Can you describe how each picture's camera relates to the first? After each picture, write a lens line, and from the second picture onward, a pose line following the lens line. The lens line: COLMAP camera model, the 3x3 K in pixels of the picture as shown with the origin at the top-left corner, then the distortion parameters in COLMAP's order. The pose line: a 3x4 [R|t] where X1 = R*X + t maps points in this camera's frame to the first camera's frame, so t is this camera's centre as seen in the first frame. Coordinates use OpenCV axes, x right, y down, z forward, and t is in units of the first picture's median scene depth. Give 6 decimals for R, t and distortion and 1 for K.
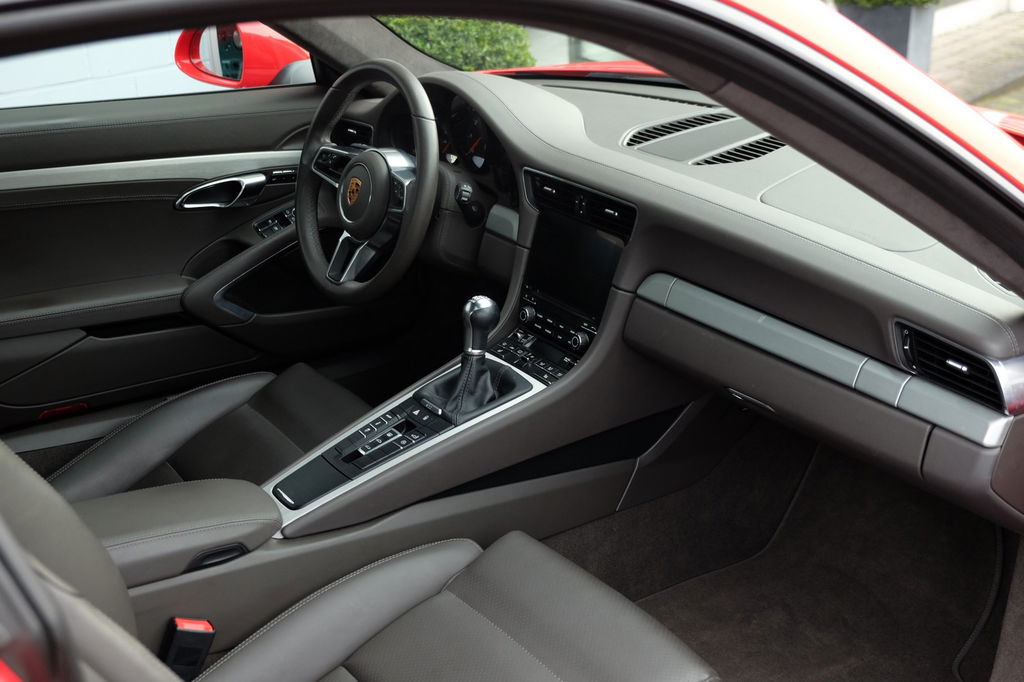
lens RADIAL K [[1277.0, 0, 512.1], [0, 1277.0, 341.7], [0, 0, 1]] dist [-0.042254, 0.000000]
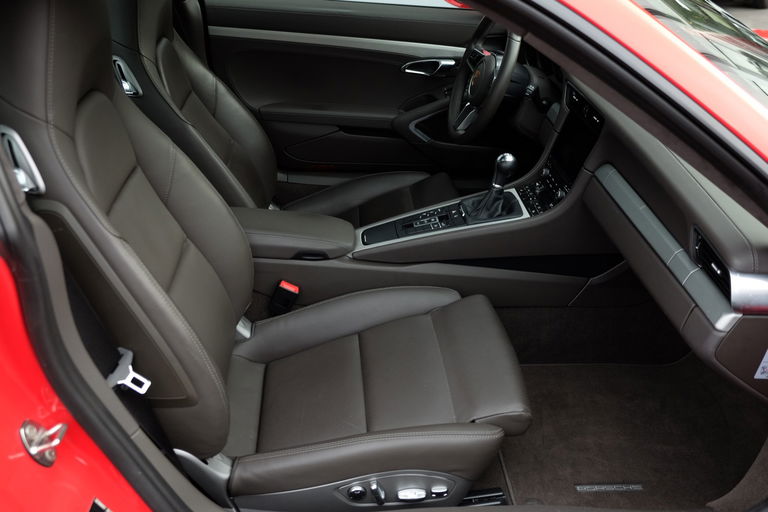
lens RADIAL K [[730.7, 0, 384.0], [0, 730.7, 255.4], [0, 0, 1]] dist [-0.040841, 0.000000]
pose [[0.859426, 0.284254, -0.424954, 0.272704], [-0.230713, 0.957374, 0.173798, -0.036332], [0.456243, -0.051324, 0.888374, 0.090090]]
